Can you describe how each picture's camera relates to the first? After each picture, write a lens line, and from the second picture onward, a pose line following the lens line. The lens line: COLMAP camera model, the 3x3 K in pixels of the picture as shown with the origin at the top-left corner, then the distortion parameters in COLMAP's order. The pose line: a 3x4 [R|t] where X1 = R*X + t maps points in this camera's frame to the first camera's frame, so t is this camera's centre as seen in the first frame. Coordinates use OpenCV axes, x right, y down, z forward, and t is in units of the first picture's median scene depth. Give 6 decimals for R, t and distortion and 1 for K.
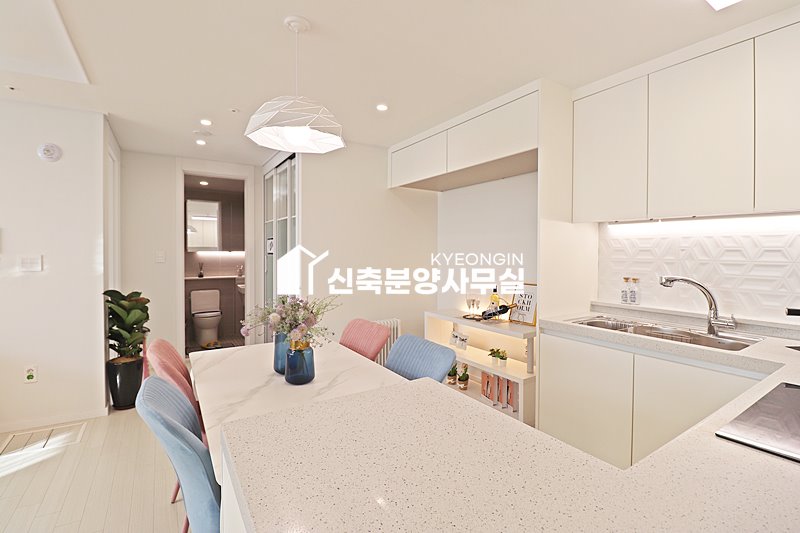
lens RADIAL K [[371.2, 0, 399.5], [0, 371.2, 259.3], [0, 0, 1]] dist [-0.000231, -0.014912]
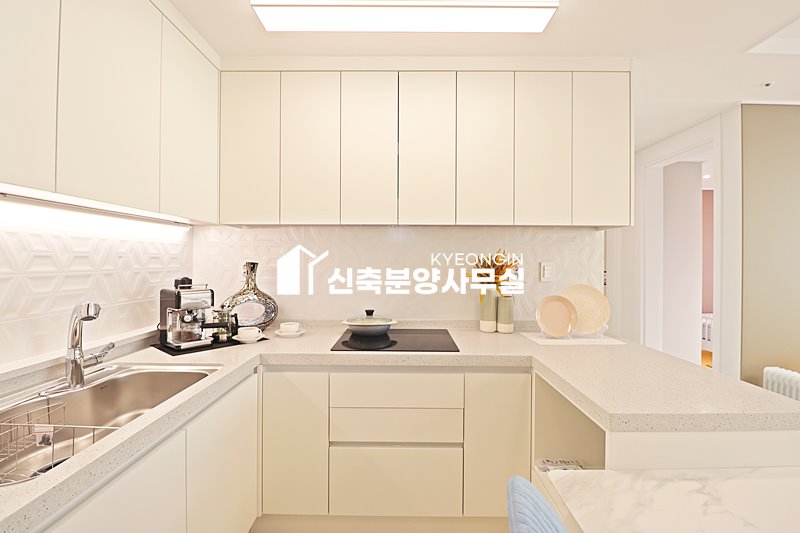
lens RADIAL K [[371.2, 0, 399.5], [0, 371.2, 259.3], [0, 0, 1]] dist [-0.000231, -0.014912]
pose [[-0.837448, 0.000610, 0.546516, 0.006745], [0.011866, 0.999784, 0.017066, -0.023076], [-0.546388, 0.020777, -0.837275, 1.221107]]
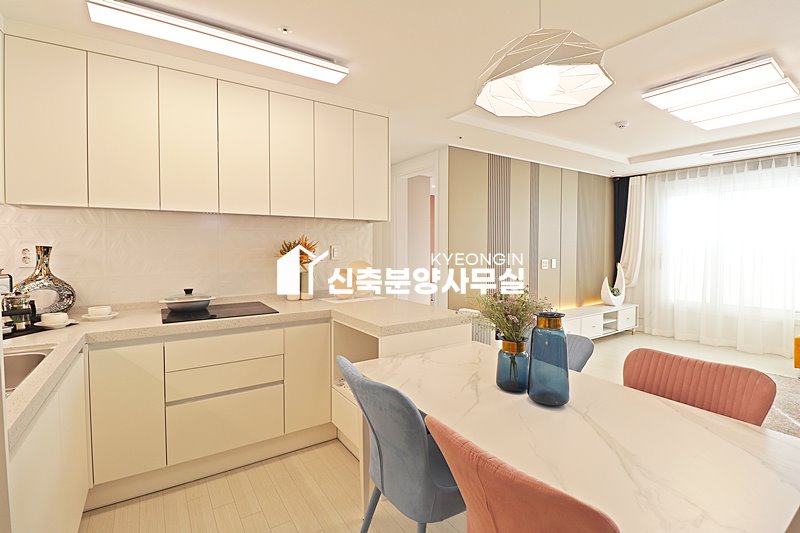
lens RADIAL K [[371.2, 0, 399.5], [0, 371.2, 259.3], [0, 0, 1]] dist [-0.000231, -0.014912]
pose [[-0.999874, 0.003572, -0.015438, 0.009831], [0.002678, 0.998338, 0.057572, -0.019352], [0.015618, 0.057523, -0.998222, 1.585156]]
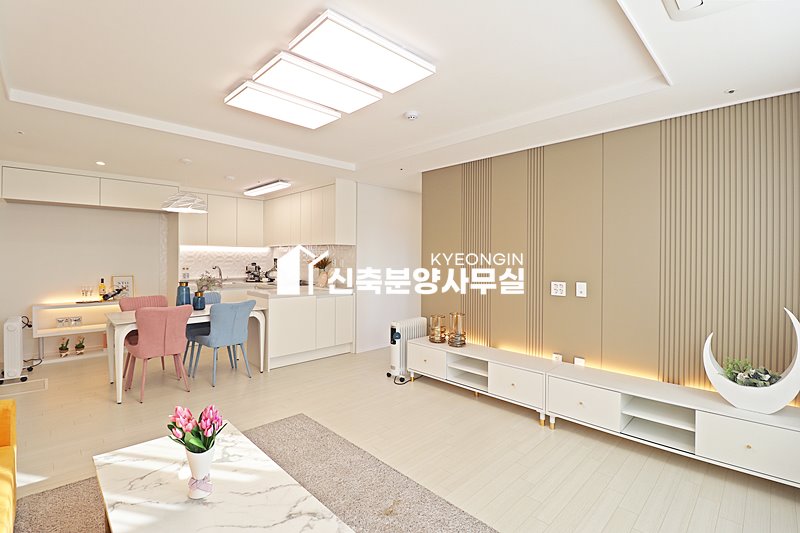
lens RADIAL K [[371.2, 0, 399.5], [0, 371.2, 259.3], [0, 0, 1]] dist [-0.000231, -0.014912]
pose [[-0.202098, -0.004387, 0.979355, -2.529668], [0.018335, 0.999798, 0.008262, -0.000525], [-0.979194, 0.019626, -0.201977, 0.142242]]
